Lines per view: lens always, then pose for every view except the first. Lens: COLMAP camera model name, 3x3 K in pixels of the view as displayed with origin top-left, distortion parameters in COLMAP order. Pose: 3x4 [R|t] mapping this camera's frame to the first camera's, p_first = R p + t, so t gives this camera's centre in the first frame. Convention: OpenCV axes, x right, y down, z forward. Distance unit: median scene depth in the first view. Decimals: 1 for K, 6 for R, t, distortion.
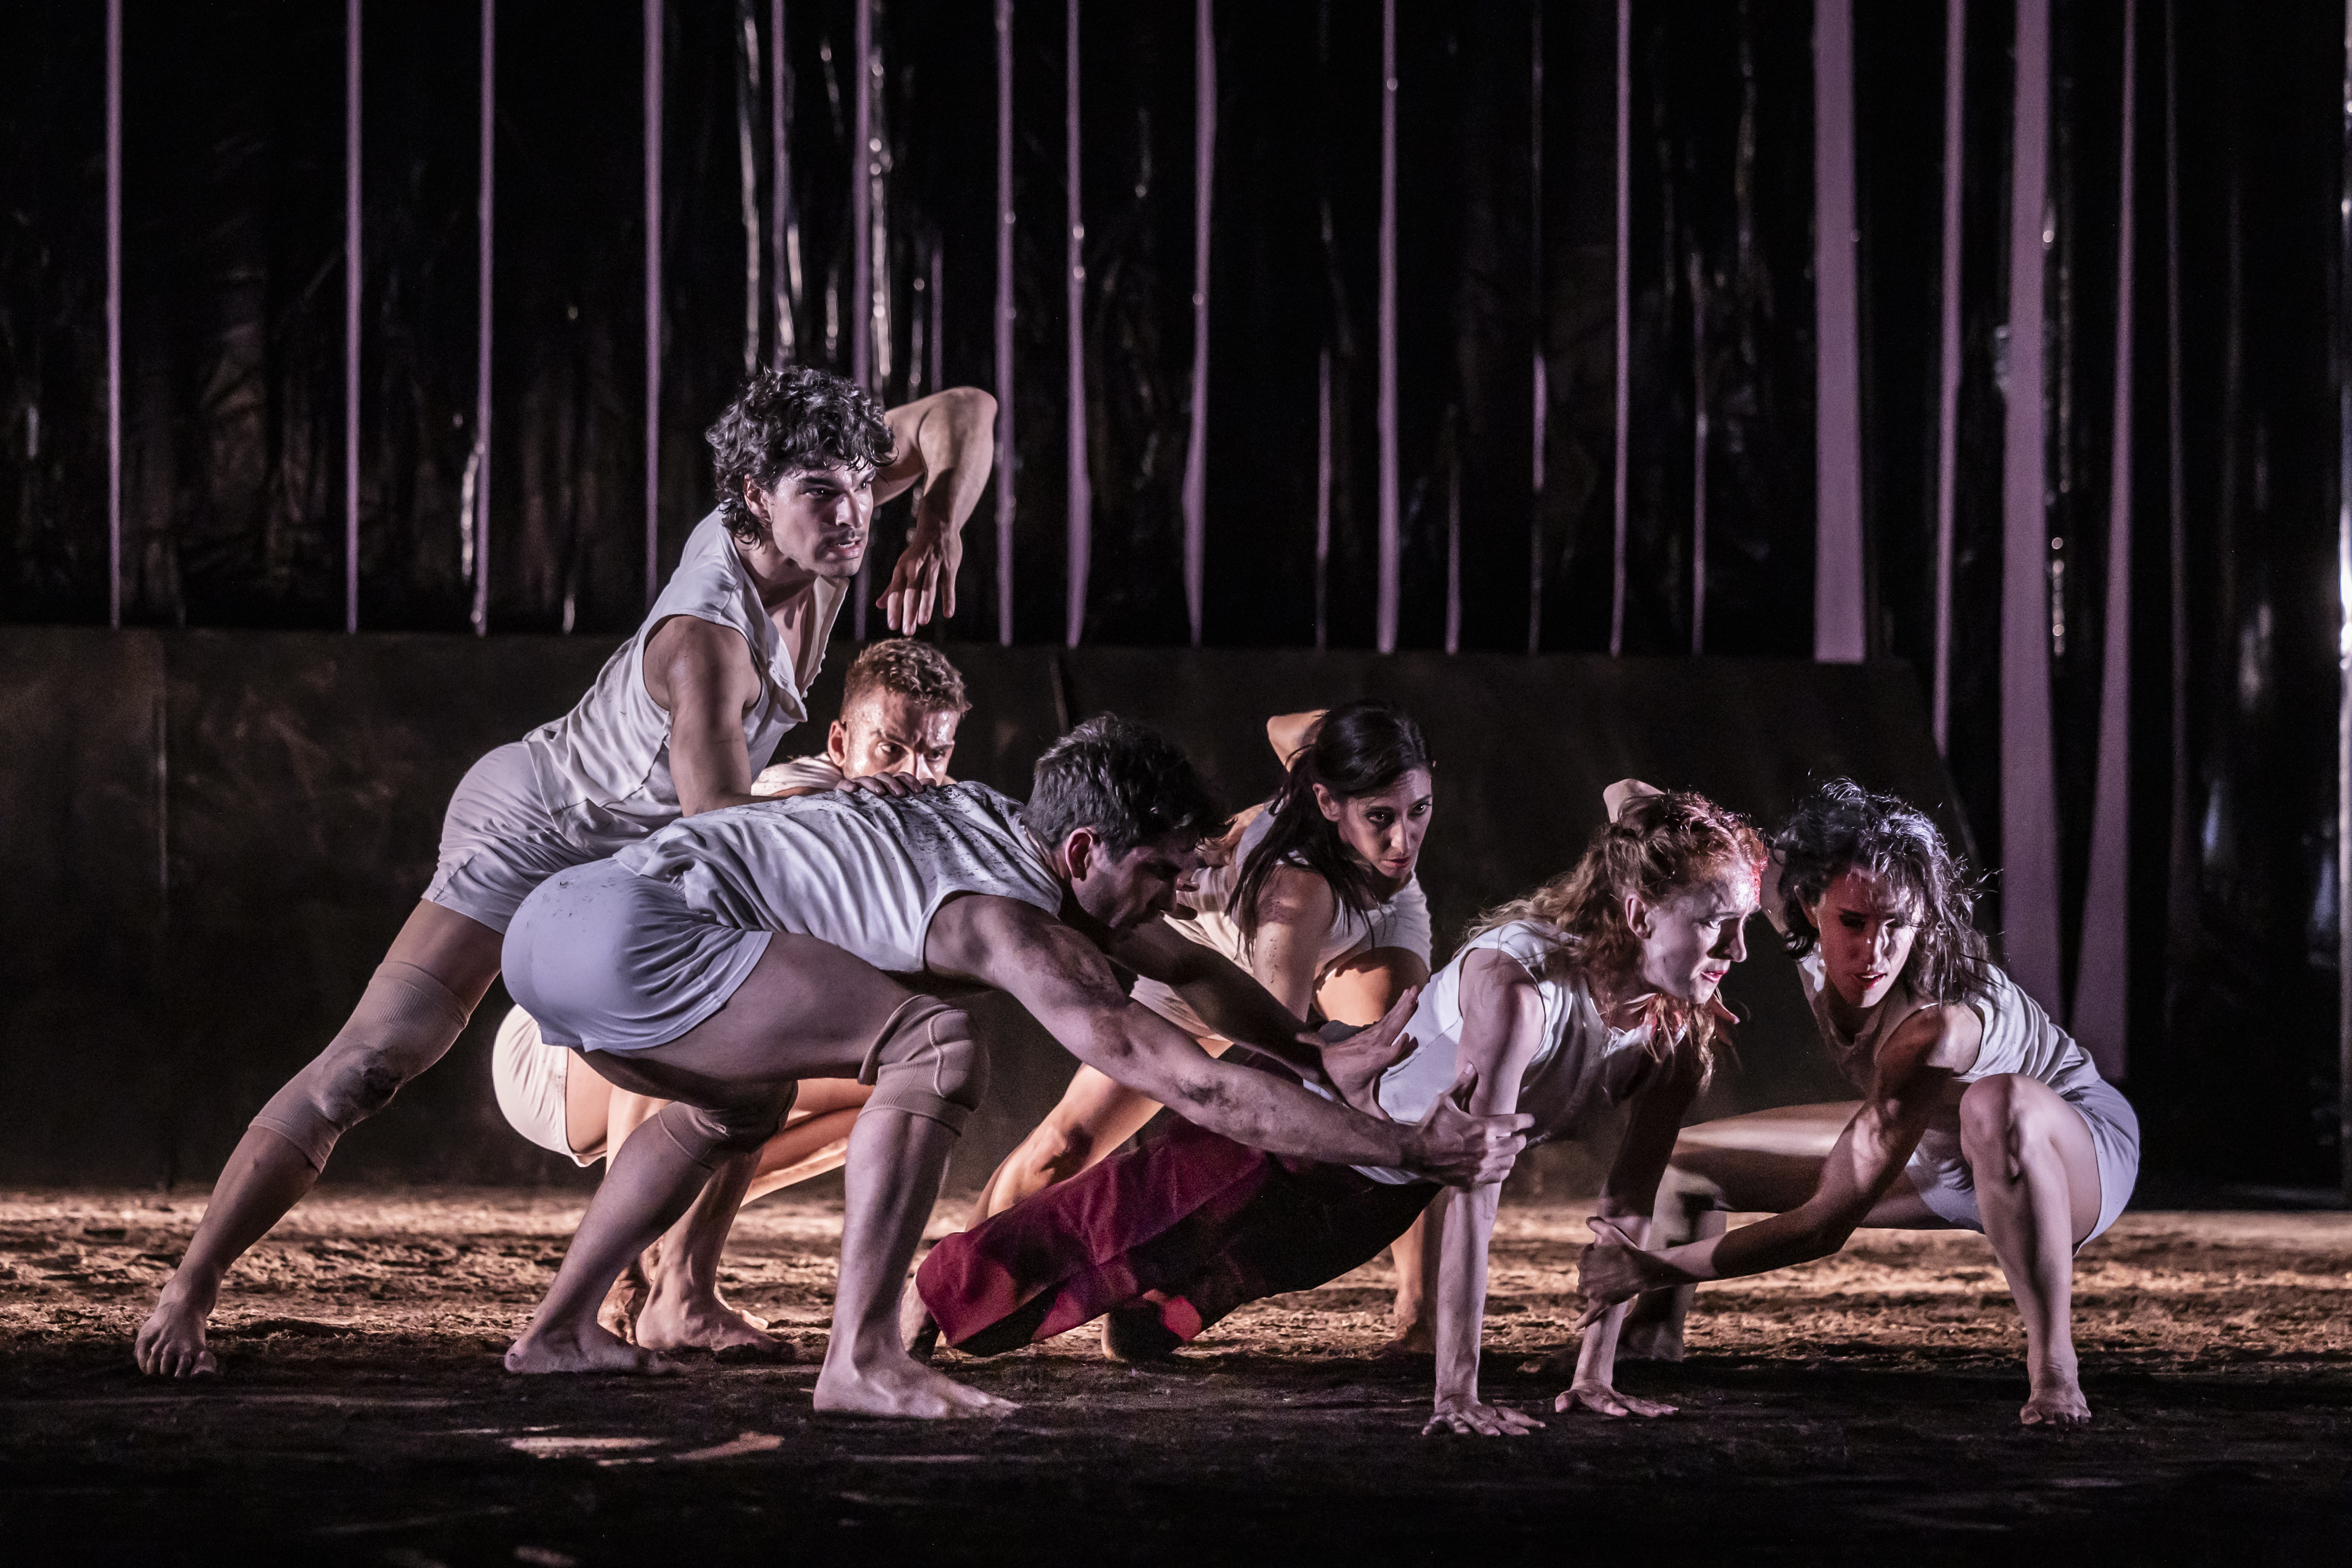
lens RADIAL K [[7243.4, 0, 1172.3], [0, 7243.4, 780.5], [0, 0, 1]] dist [-0.105988, 0.000000]
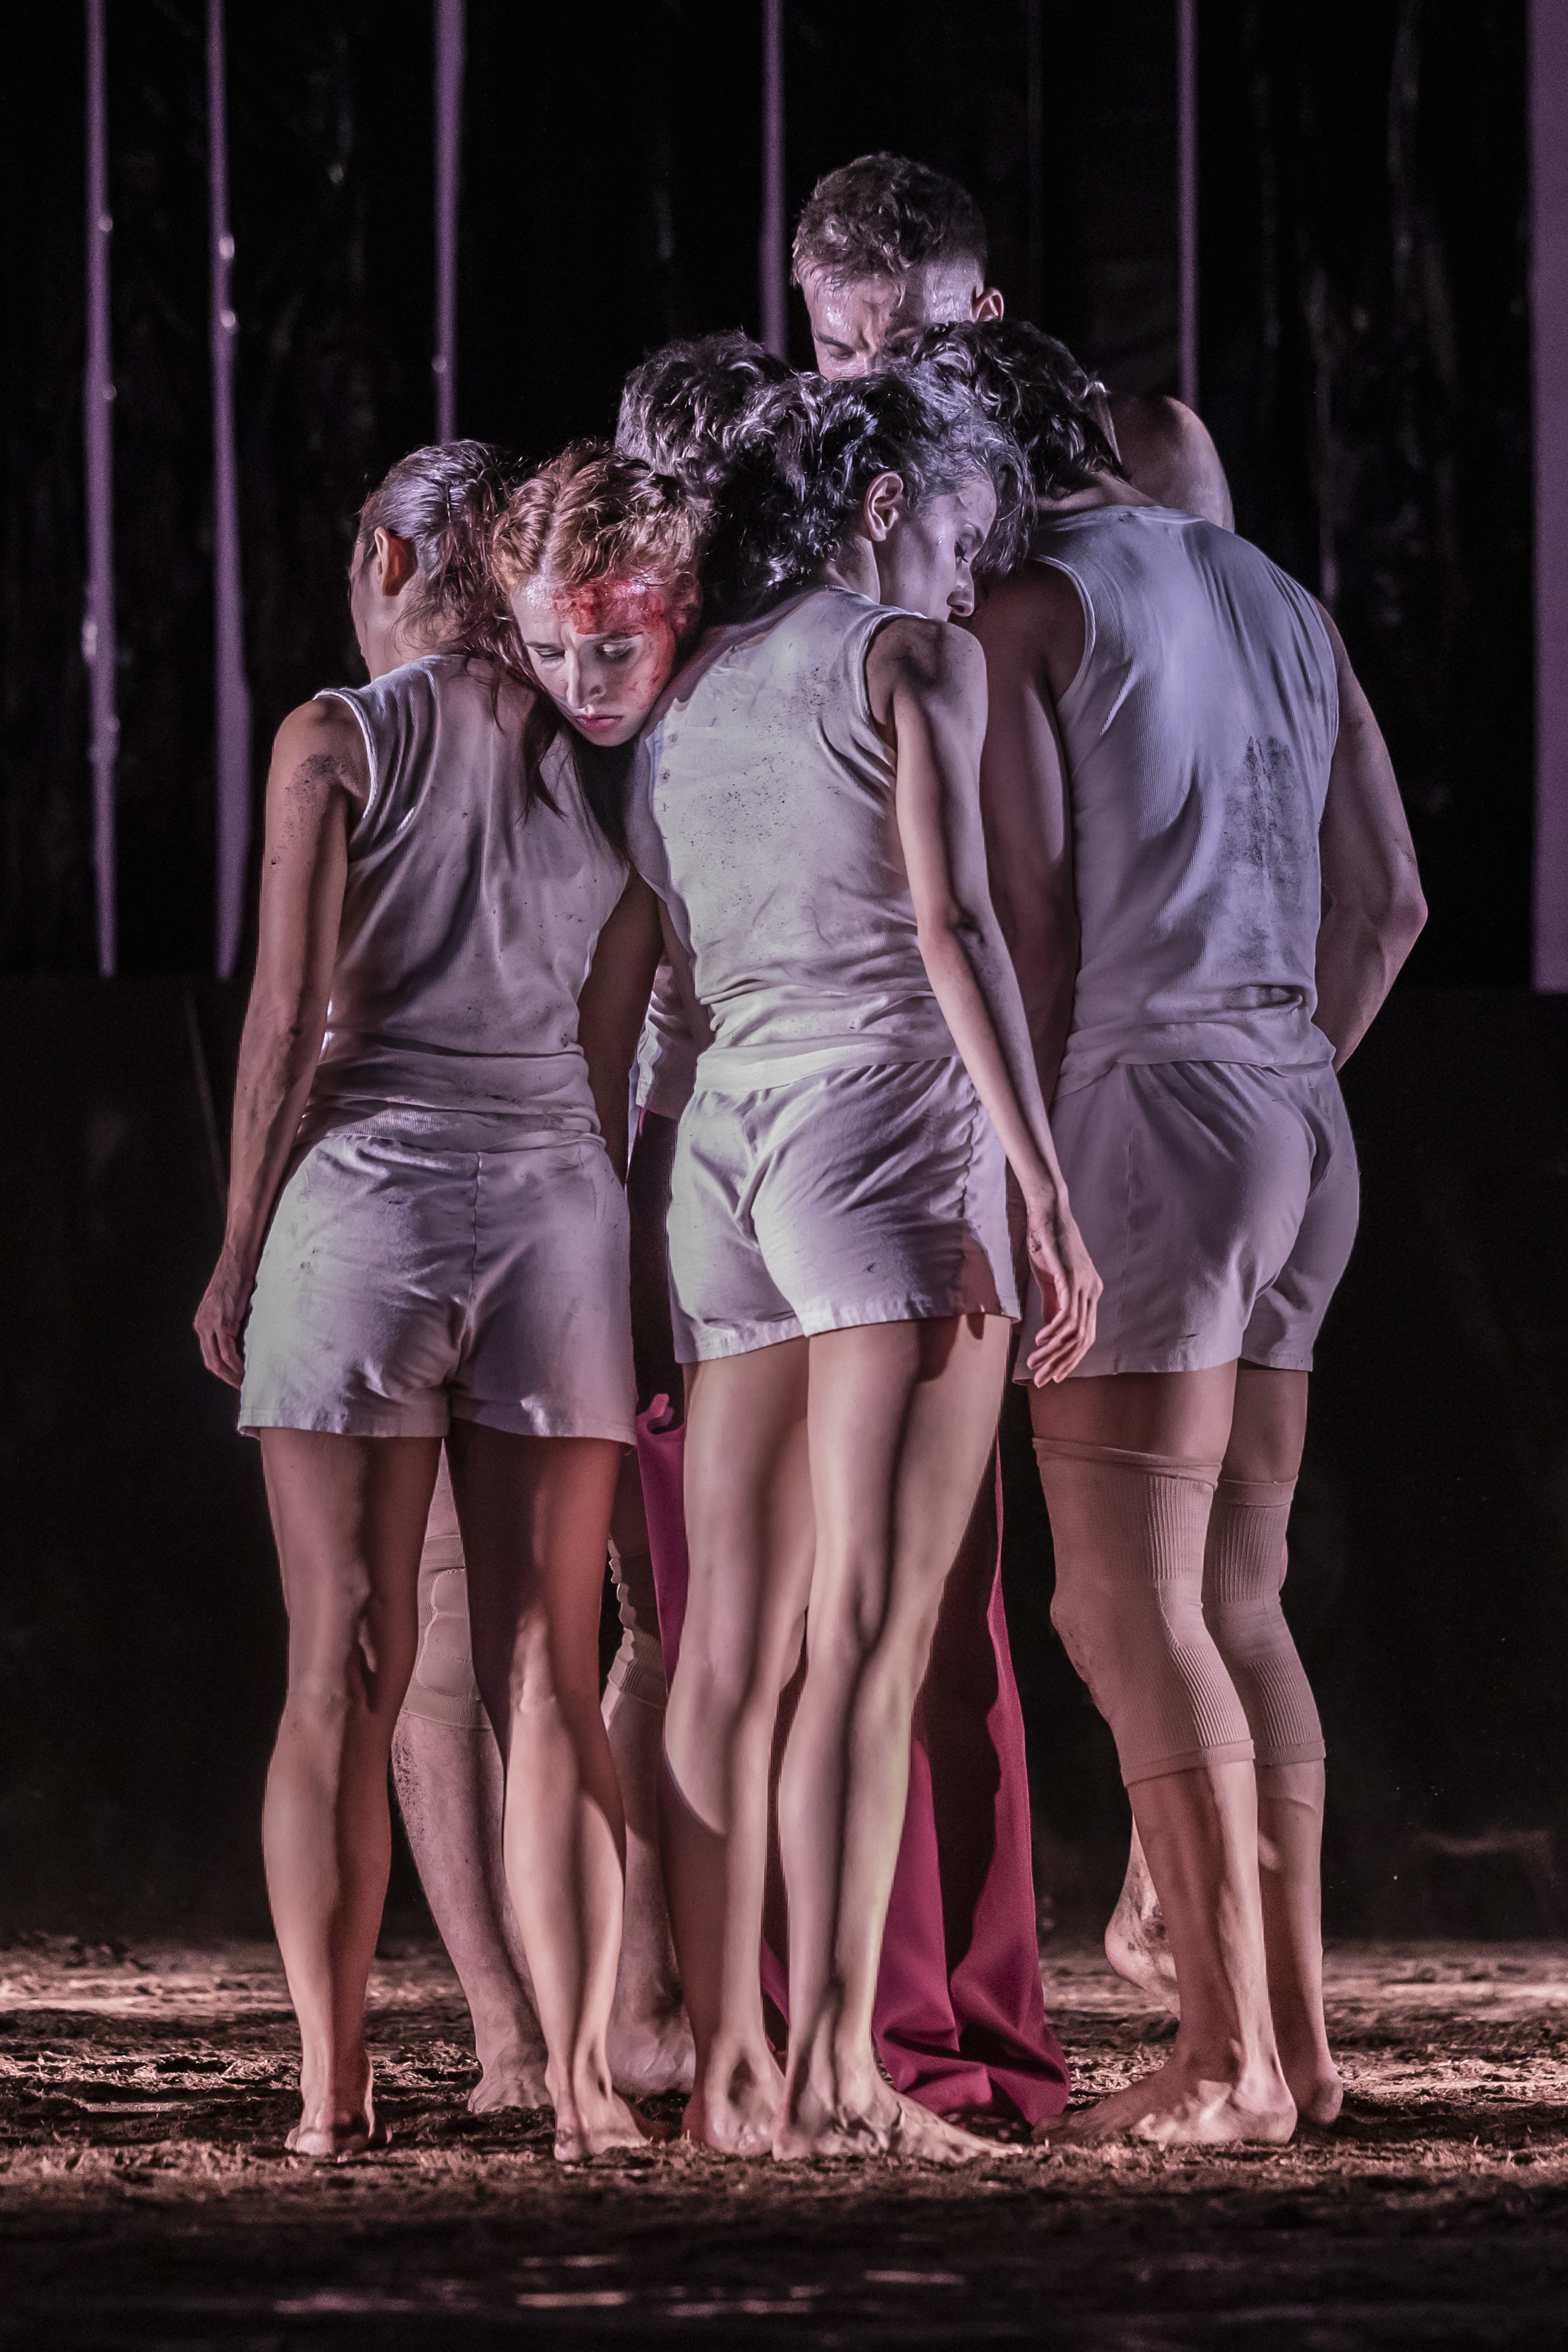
lens RADIAL K [[10504.1, 0, 790.9], [0, 10504.1, 1181.4], [0, 0, 1]] dist [1.678573, 0.000000]
pose [[0.999496, -0.008147, 0.030681, 0.005326], [0.008353, 0.999943, -0.006594, 0.003440], [-0.030626, 0.006847, 0.999507, 0.176642]]
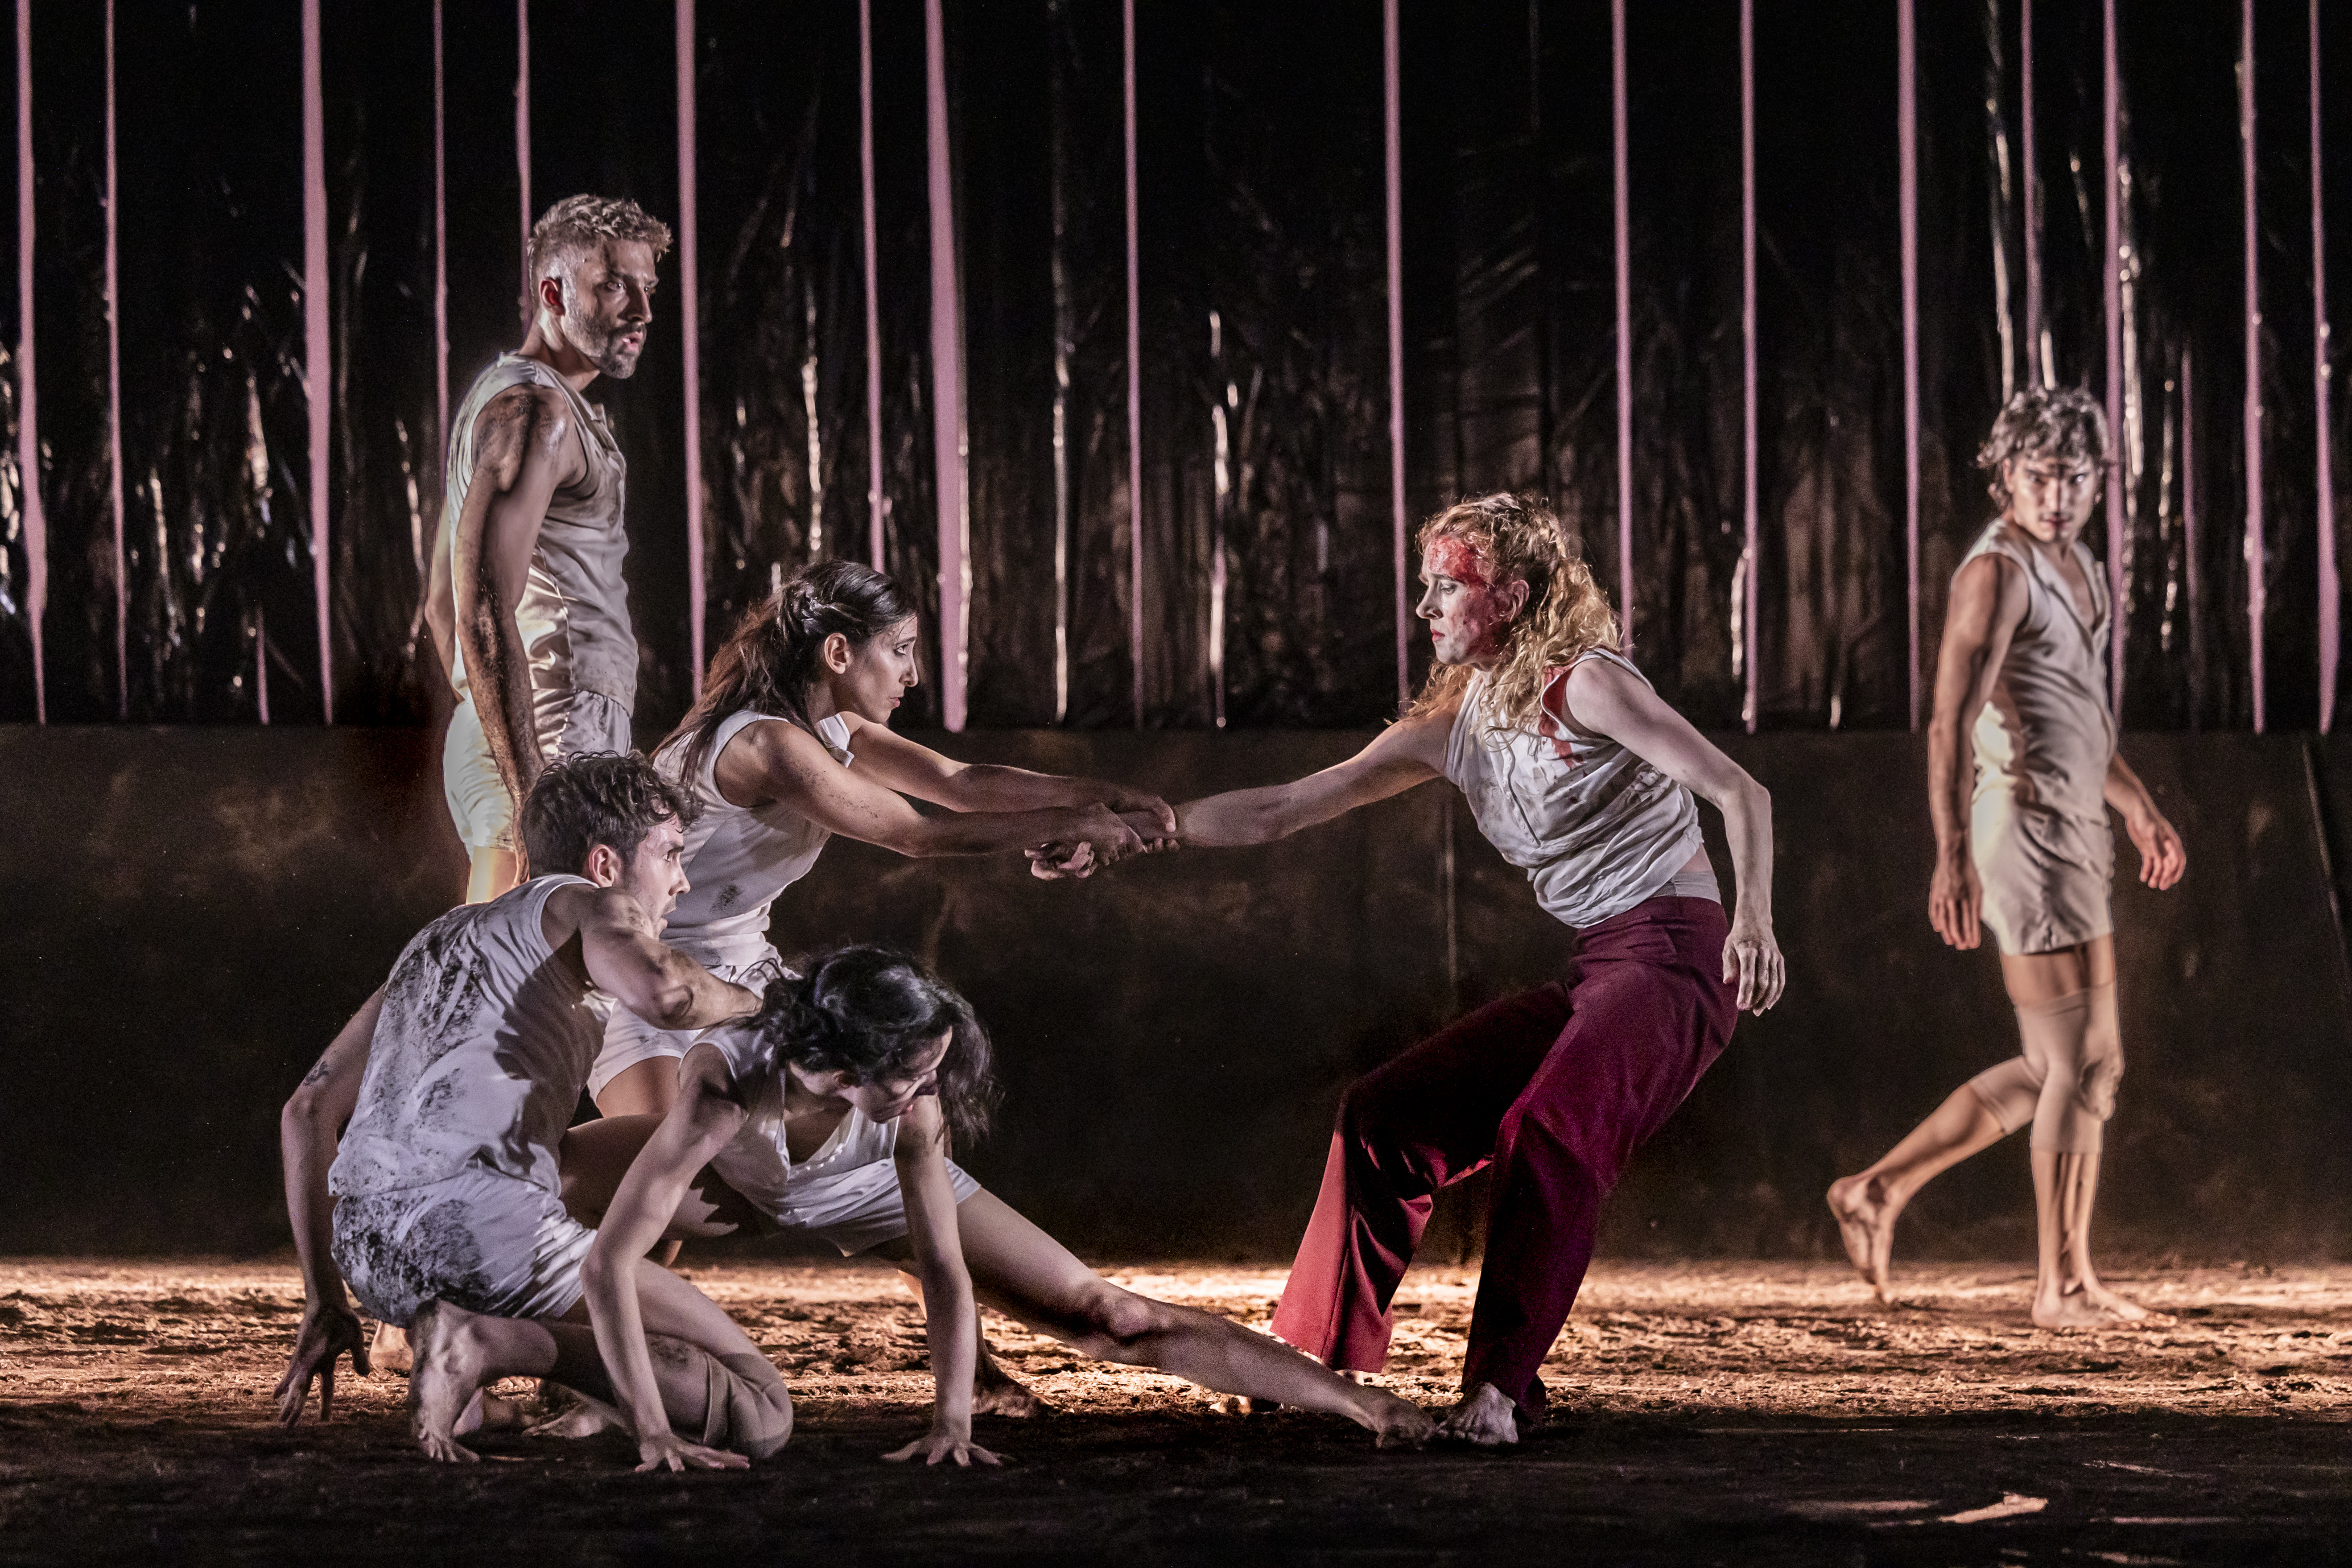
lens RADIAL K [[7243.4, 0, 1175.2], [0, 7243.4, 785.6], [0, 0, 1]] dist [-0.105988, 0.000000]
pose [[0.983891, -0.015838, -0.178069, 0.008823], [0.014485, 0.999856, -0.008893, -0.004407], [0.178184, 0.006170, 0.983978, -0.044474]]
